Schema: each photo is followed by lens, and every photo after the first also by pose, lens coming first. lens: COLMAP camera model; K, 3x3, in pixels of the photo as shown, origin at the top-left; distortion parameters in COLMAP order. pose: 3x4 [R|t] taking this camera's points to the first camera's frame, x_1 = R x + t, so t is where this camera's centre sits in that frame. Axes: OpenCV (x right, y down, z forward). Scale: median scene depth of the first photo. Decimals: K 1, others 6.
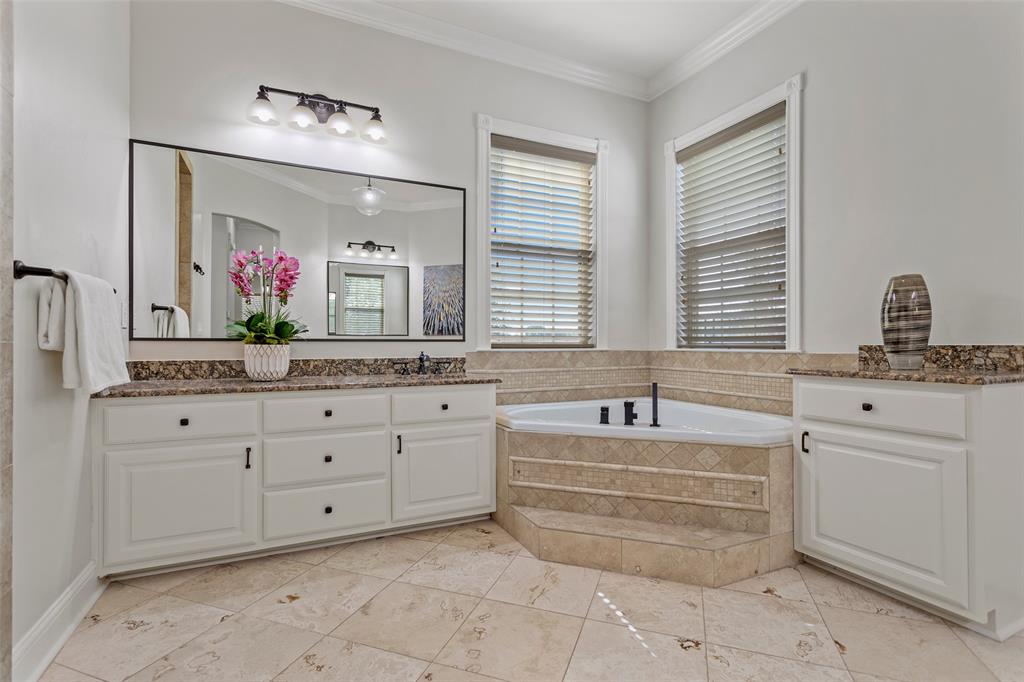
lens RADIAL K [[484.3, 0, 509.6], [0, 484.3, 340.1], [0, 0, 1]] dist [0.001644, 0.001453]
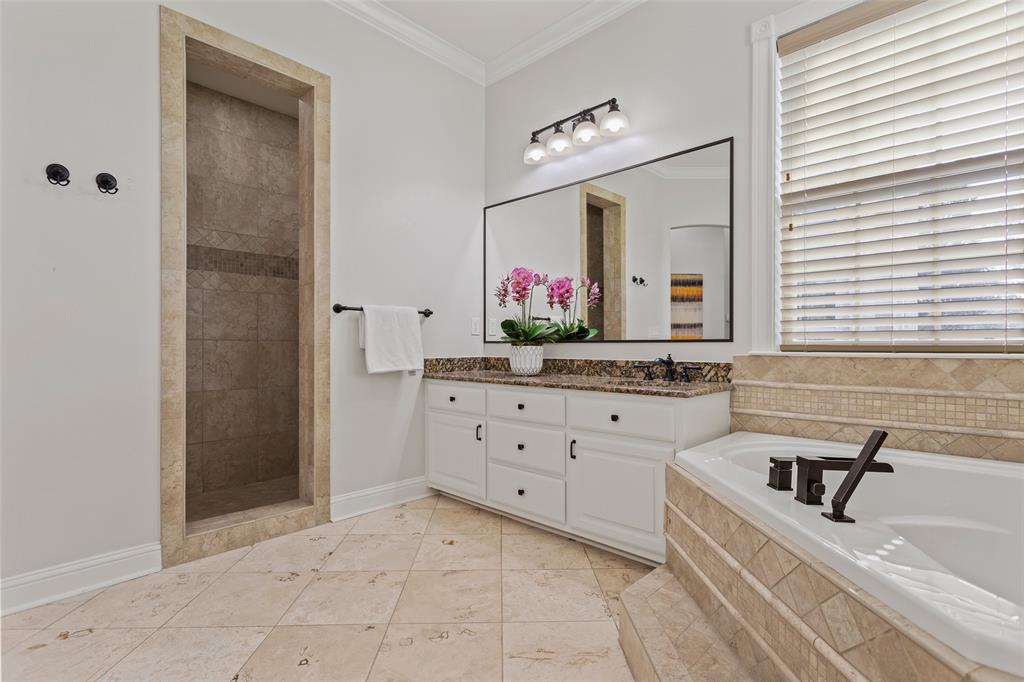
lens RADIAL K [[484.3, 0, 510.1], [0, 484.3, 344.0], [0, 0, 1]] dist [0.001644, 0.001453]
pose [[0.359550, -0.003675, -0.933119, 0.594297], [0.008363, 0.999965, -0.000715, 0.005136], [0.933089, -0.007547, 0.359568, 0.507028]]
